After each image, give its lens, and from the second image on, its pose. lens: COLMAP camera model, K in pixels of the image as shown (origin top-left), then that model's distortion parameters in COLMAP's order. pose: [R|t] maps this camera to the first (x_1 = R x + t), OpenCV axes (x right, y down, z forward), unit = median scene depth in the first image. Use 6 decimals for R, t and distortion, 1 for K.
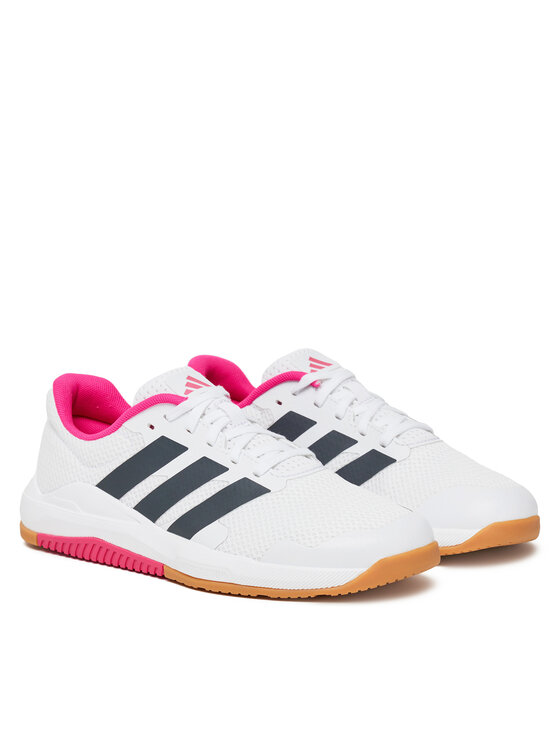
lens RADIAL K [[2190.0, 0, 280.5], [0, 2190.0, 373.3], [0, 0, 1]] dist [-0.805501, 0.000000]
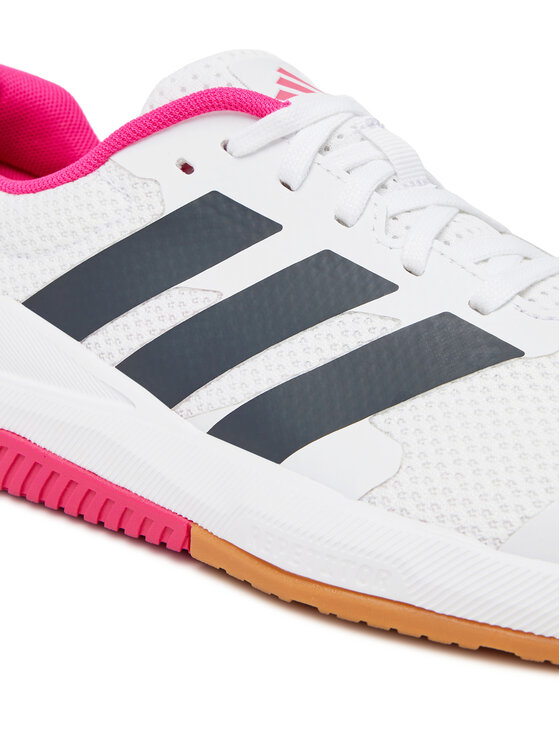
lens RADIAL K [[1362.7, 0, 281.6], [0, 1362.7, 372.6], [0, 0, 1]] dist [-0.151666, 0.000000]
pose [[0.982187, 0.108407, 0.153482, -0.076563], [-0.112546, 0.993474, 0.018514, 0.055593], [-0.150473, -0.035458, 0.987978, 0.757894]]
